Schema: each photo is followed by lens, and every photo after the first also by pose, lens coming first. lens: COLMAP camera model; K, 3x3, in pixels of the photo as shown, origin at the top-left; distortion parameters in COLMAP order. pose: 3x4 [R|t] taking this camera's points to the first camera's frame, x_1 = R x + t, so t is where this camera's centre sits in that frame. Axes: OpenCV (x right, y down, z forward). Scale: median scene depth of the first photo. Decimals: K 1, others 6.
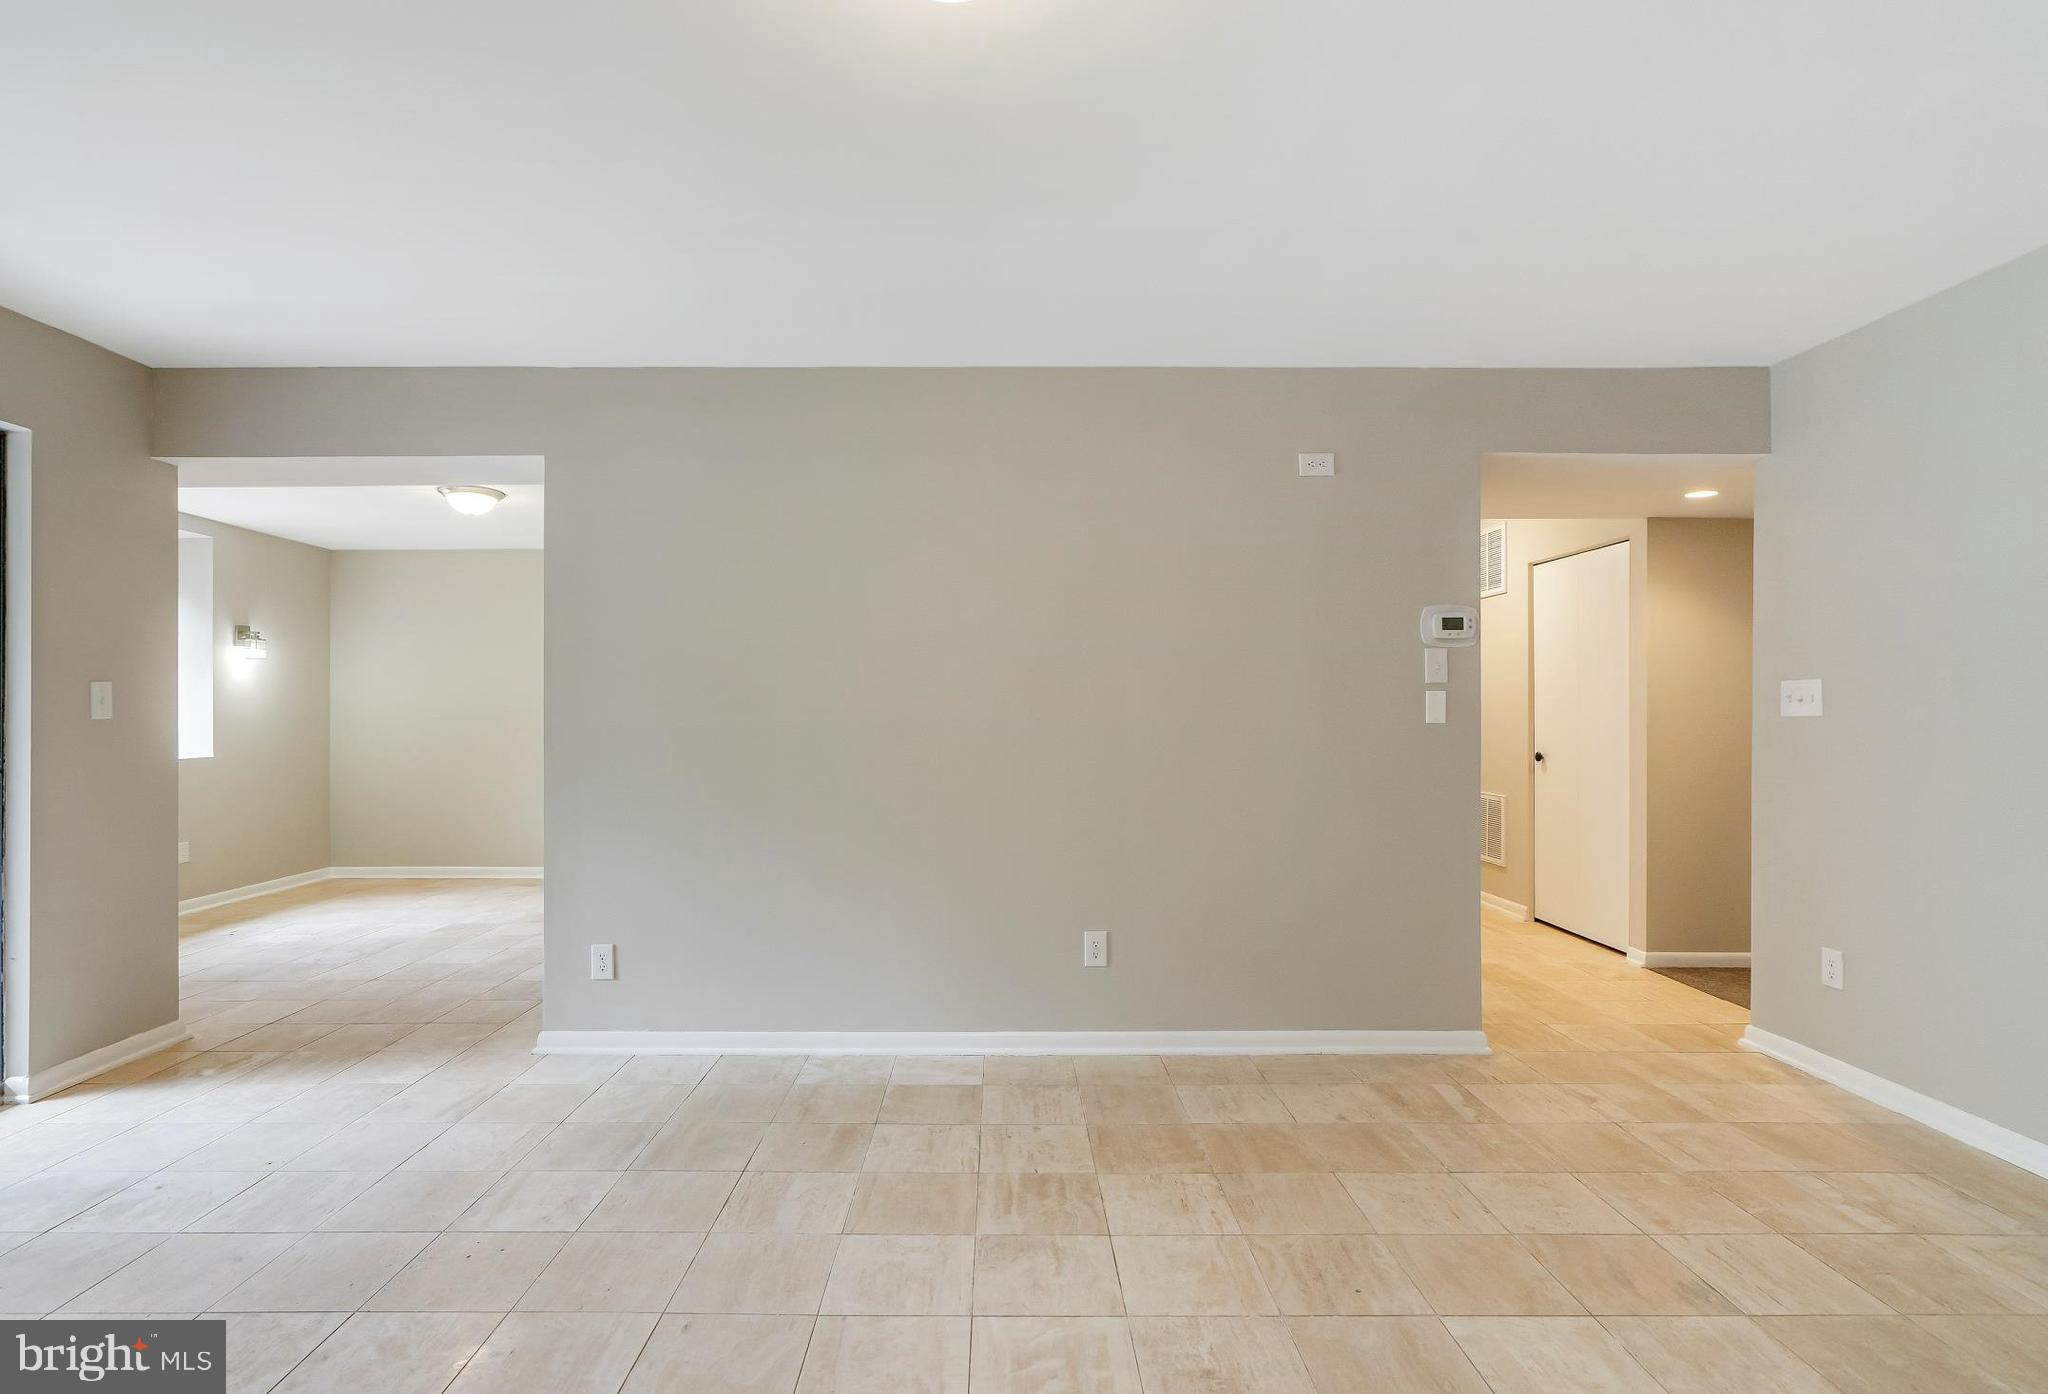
lens RADIAL K [[983.6, 0, 1010.5], [0, 983.6, 713.4], [0, 0, 1]] dist [-0.003772, 0.002008]
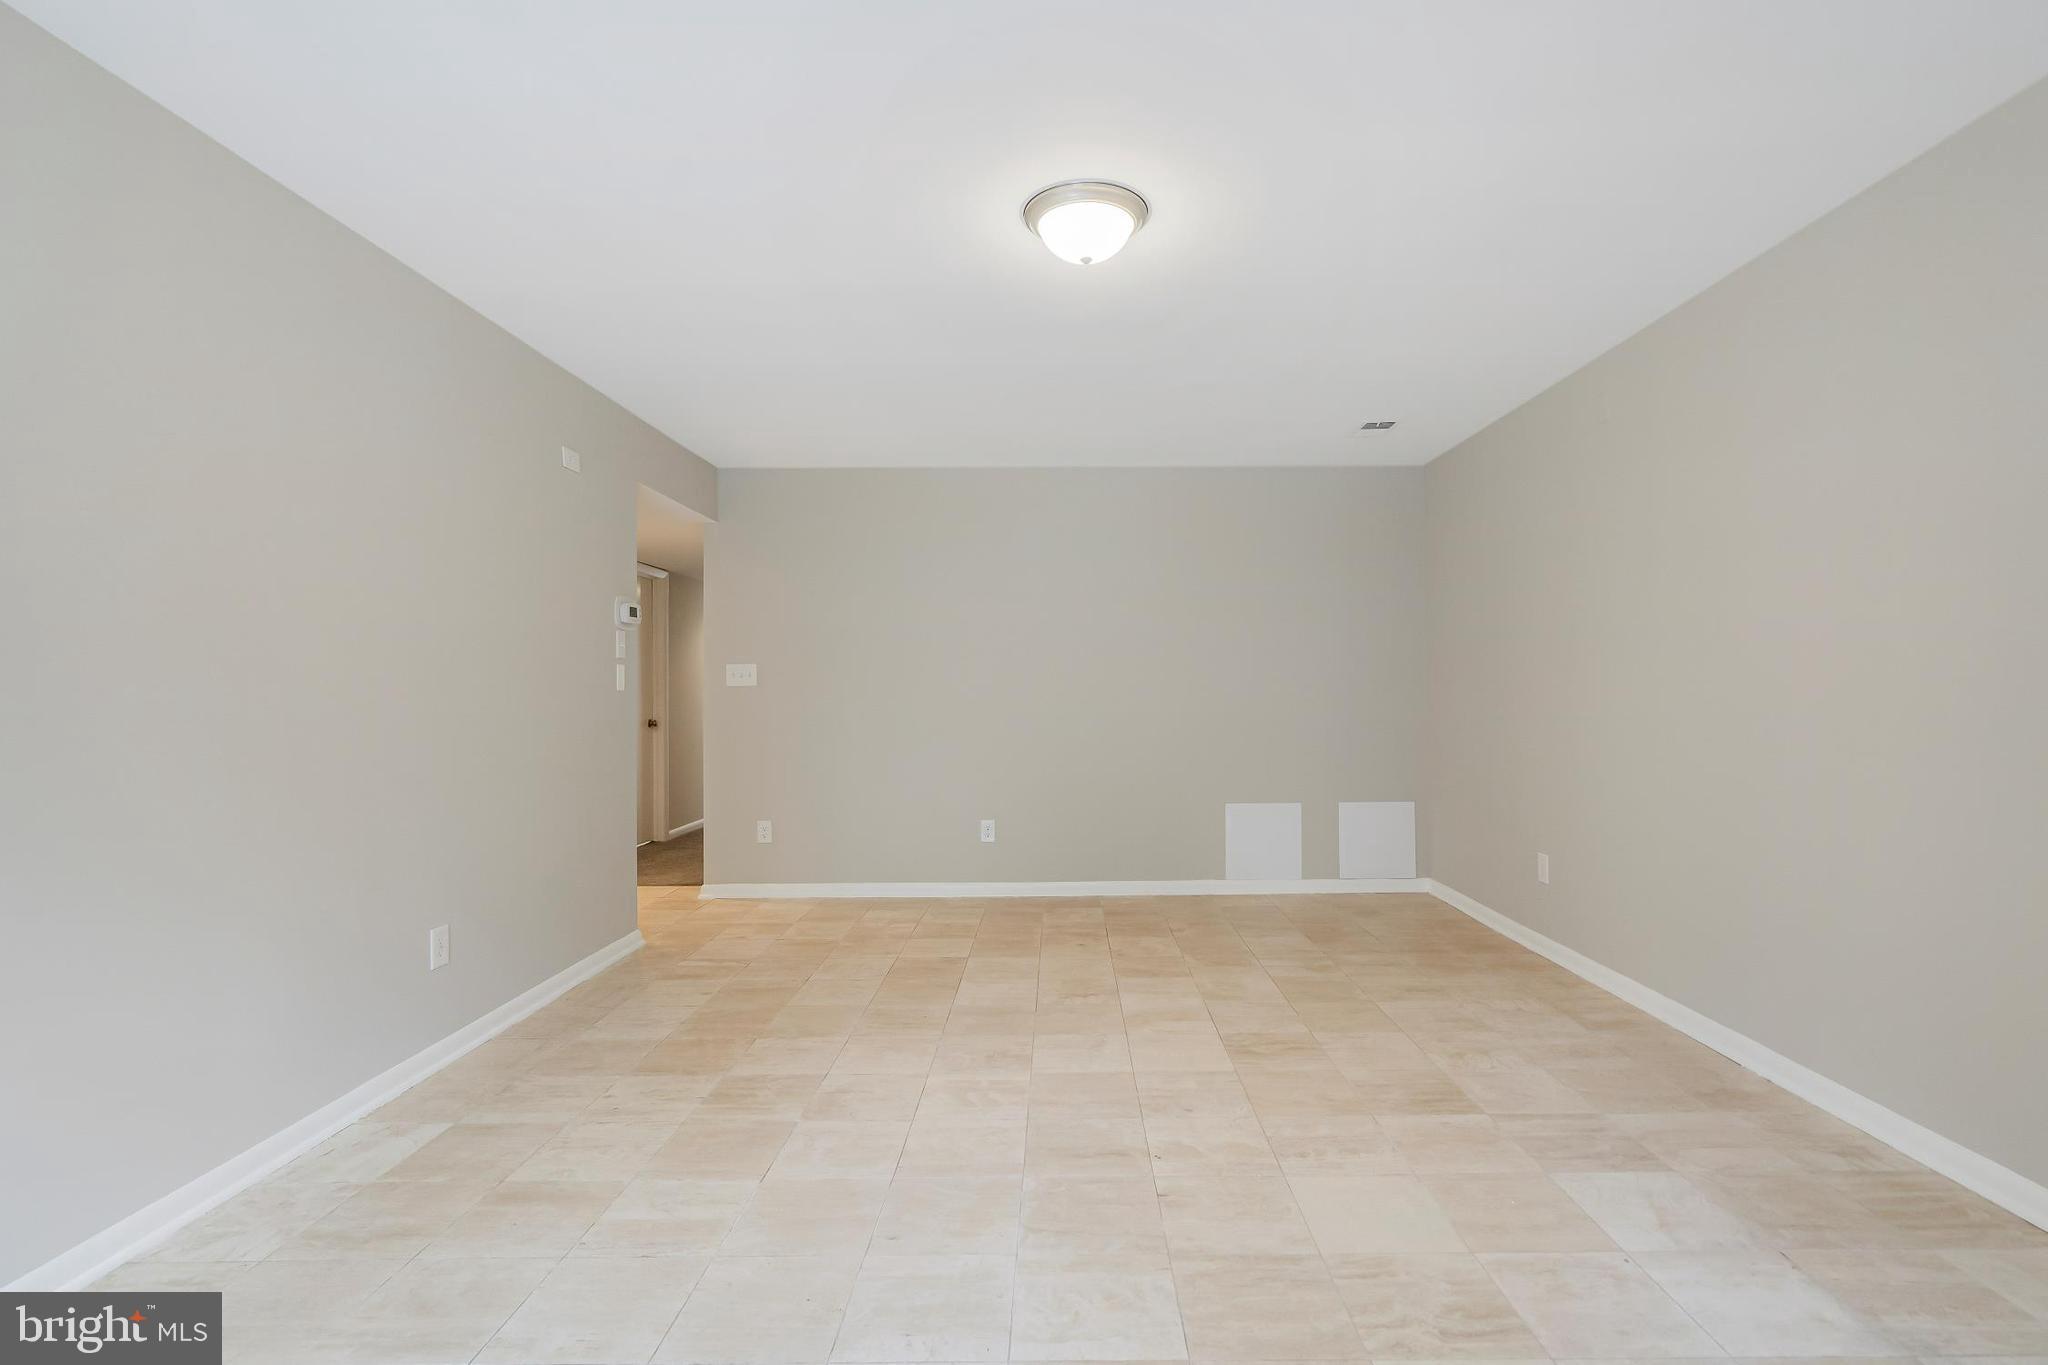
lens RADIAL K [[923.8, 0, 1049.2], [0, 923.8, 683.6], [0, 0, 1]] dist [-0.006601, 0.003099]
pose [[0.023027, 0.007774, 0.999705, -0.837854], [0.008808, 0.999929, -0.007979, 0.017917], [-0.999696, 0.008989, 0.022957, 0.501336]]
